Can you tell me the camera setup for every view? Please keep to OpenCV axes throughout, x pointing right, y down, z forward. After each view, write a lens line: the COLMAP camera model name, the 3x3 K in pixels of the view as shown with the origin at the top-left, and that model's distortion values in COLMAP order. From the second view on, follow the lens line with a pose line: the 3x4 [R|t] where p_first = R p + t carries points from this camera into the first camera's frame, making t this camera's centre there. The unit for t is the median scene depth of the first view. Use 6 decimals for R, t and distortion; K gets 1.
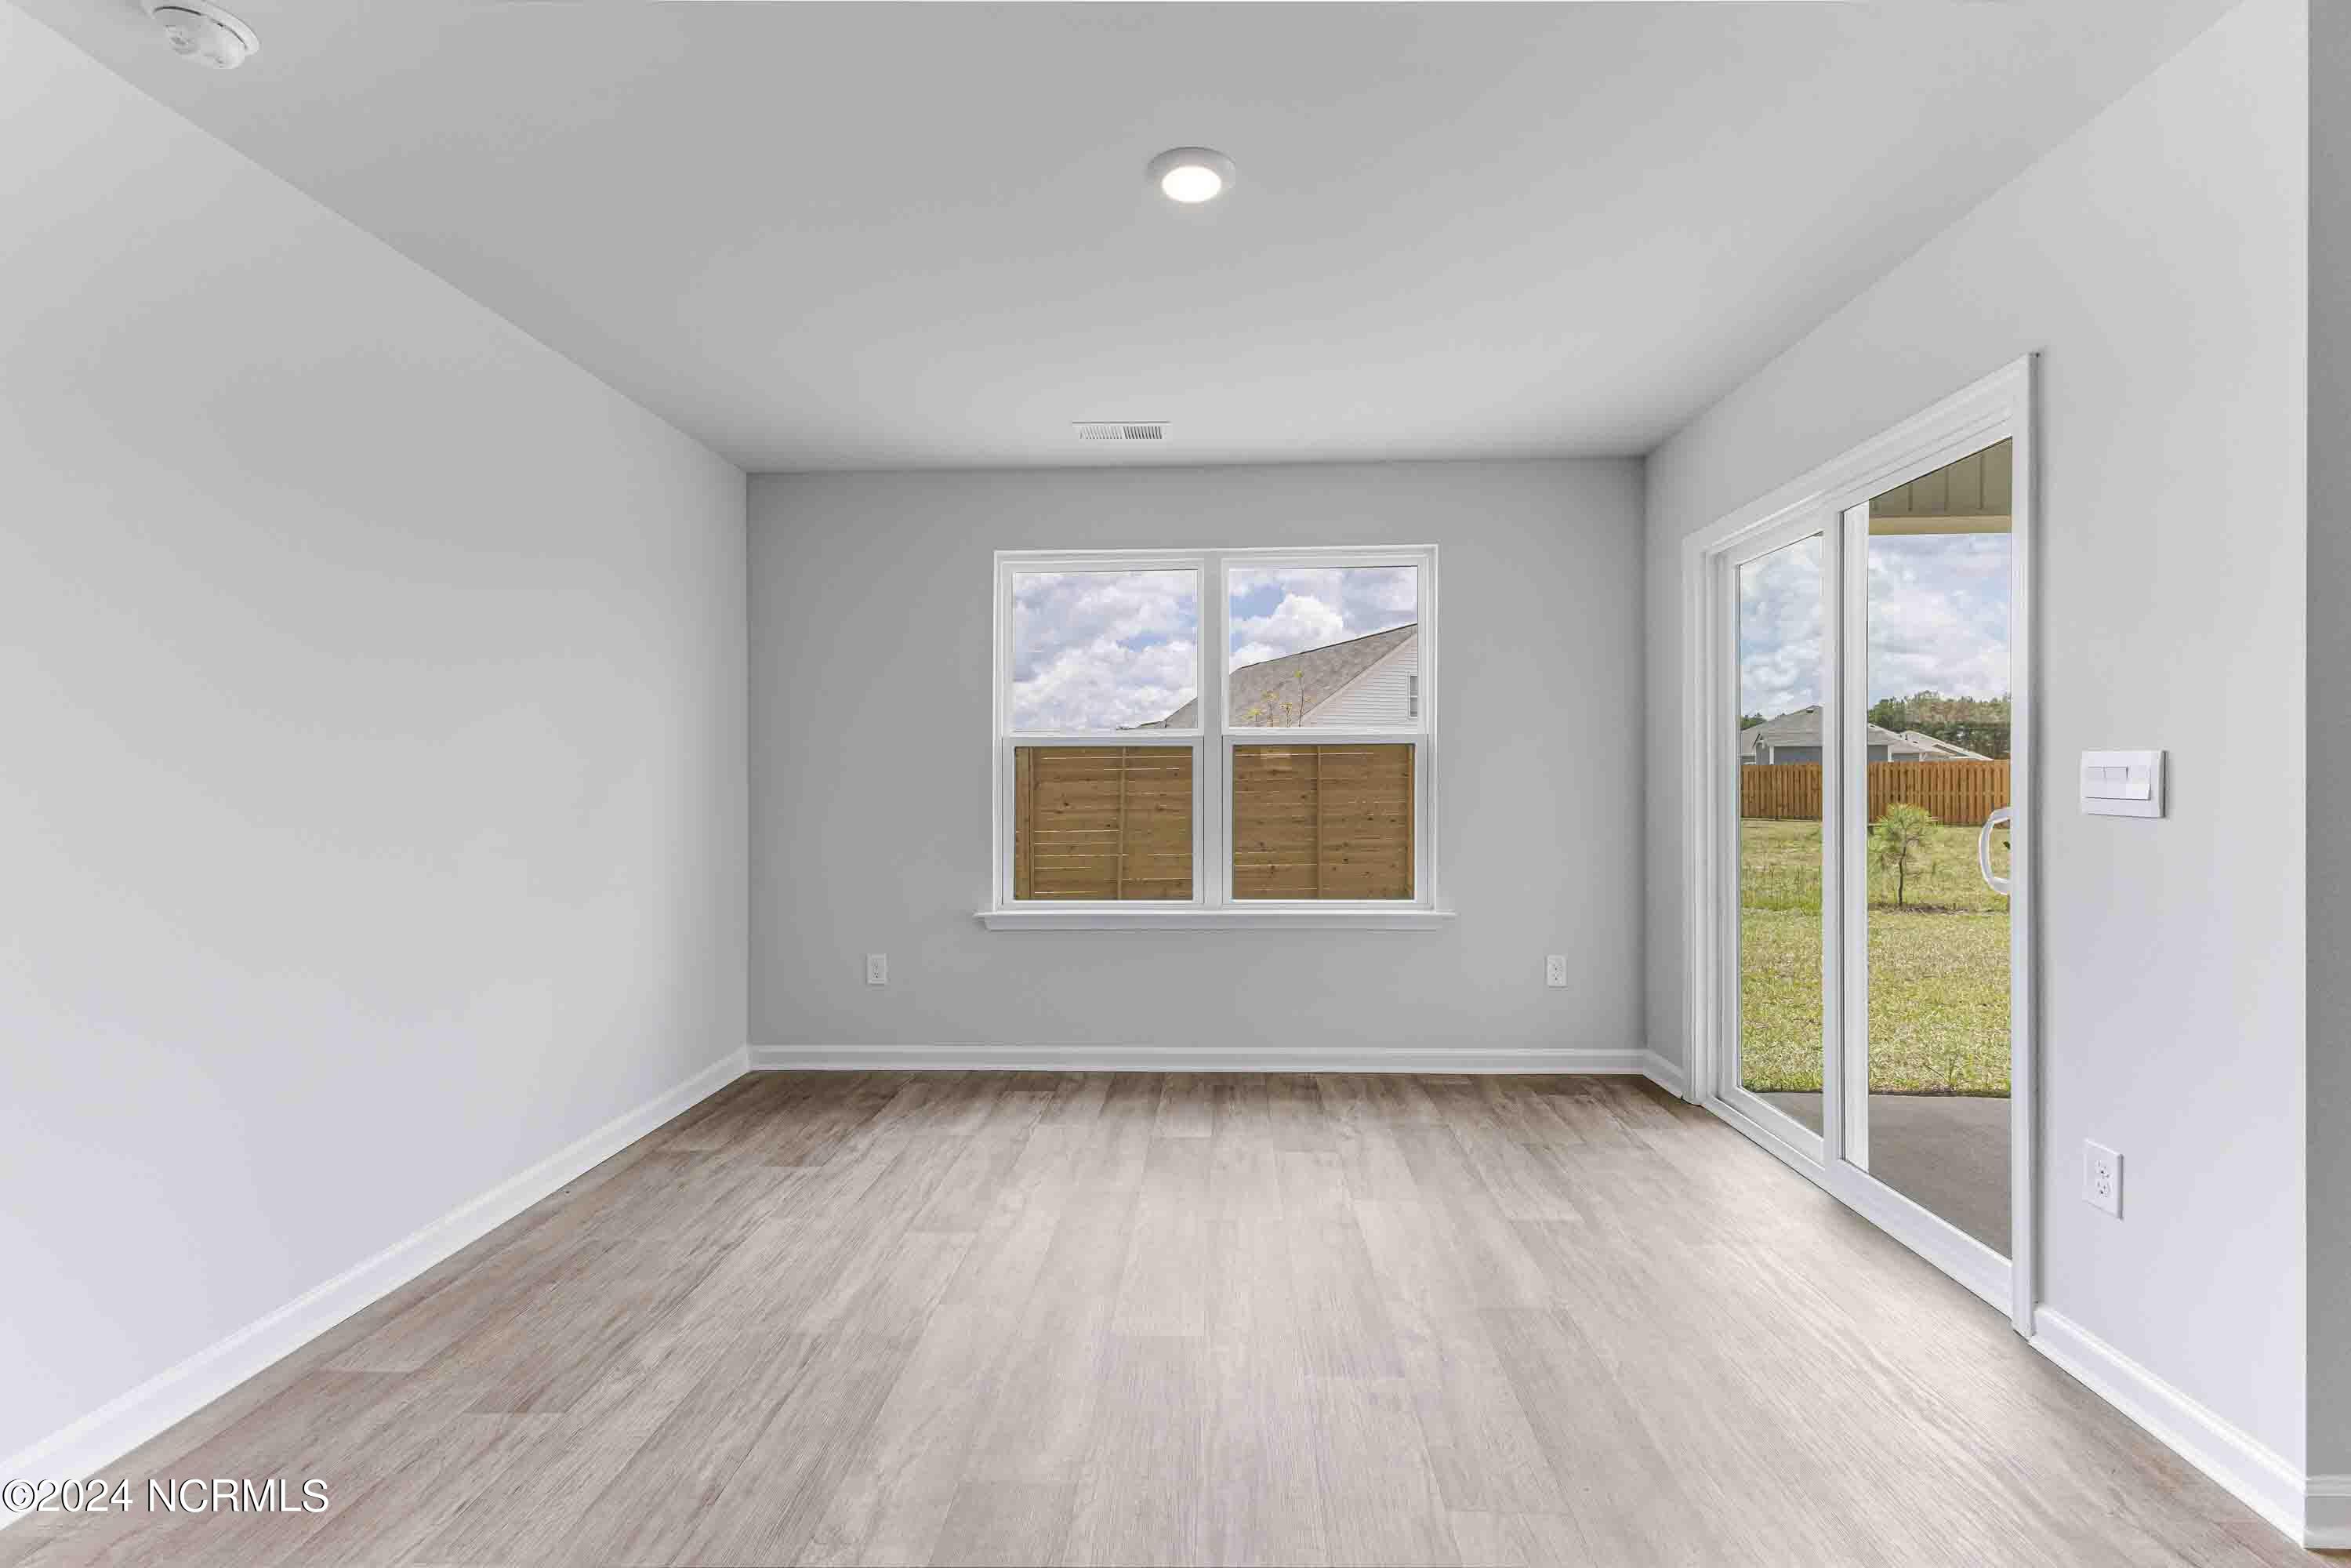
lens RADIAL K [[1004.7, 0, 1188.6], [0, 1004.7, 785.5], [0, 0, 1]] dist [0.003356, 0.000425]
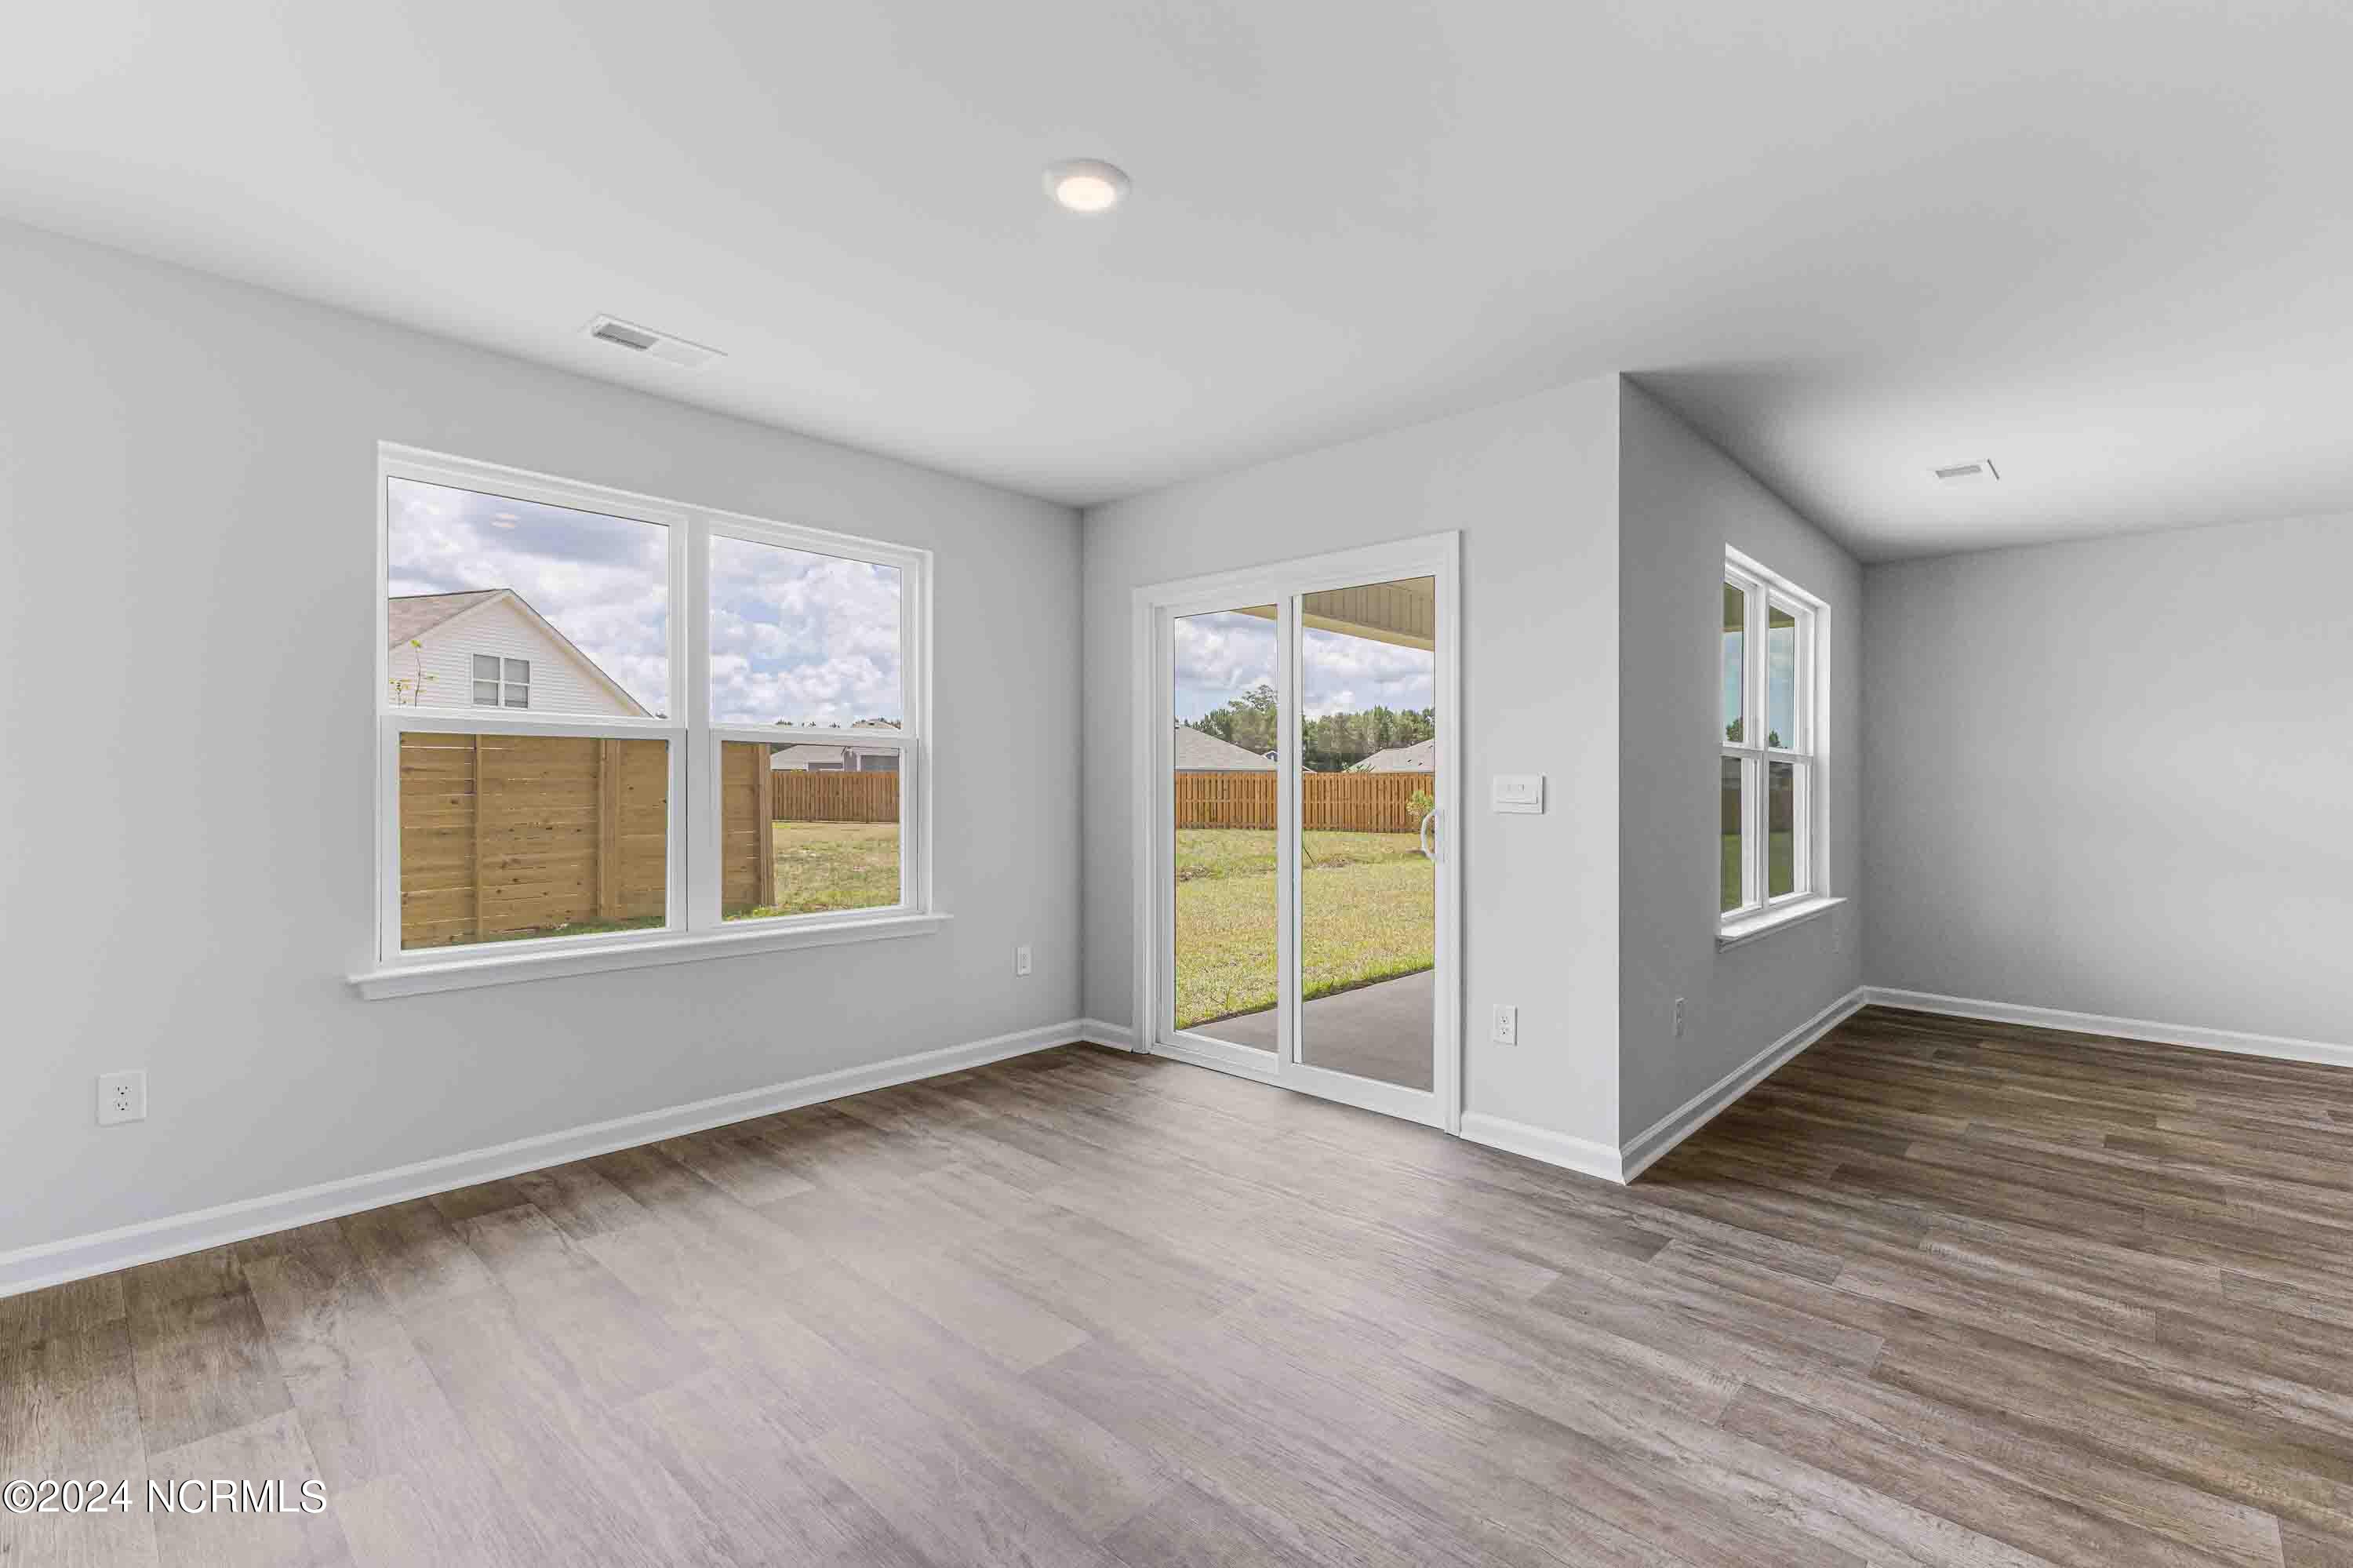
lens RADIAL K [[1028.5, 0, 1198.0], [0, 1028.5, 784.5], [0, 0, 1]] dist [0.015098, -0.003255]
pose [[0.644250, 0.013012, 0.764704, -0.405006], [-0.008788, 0.999915, -0.009610, 0.001775], [-0.764764, -0.000529, 0.644310, 0.141828]]
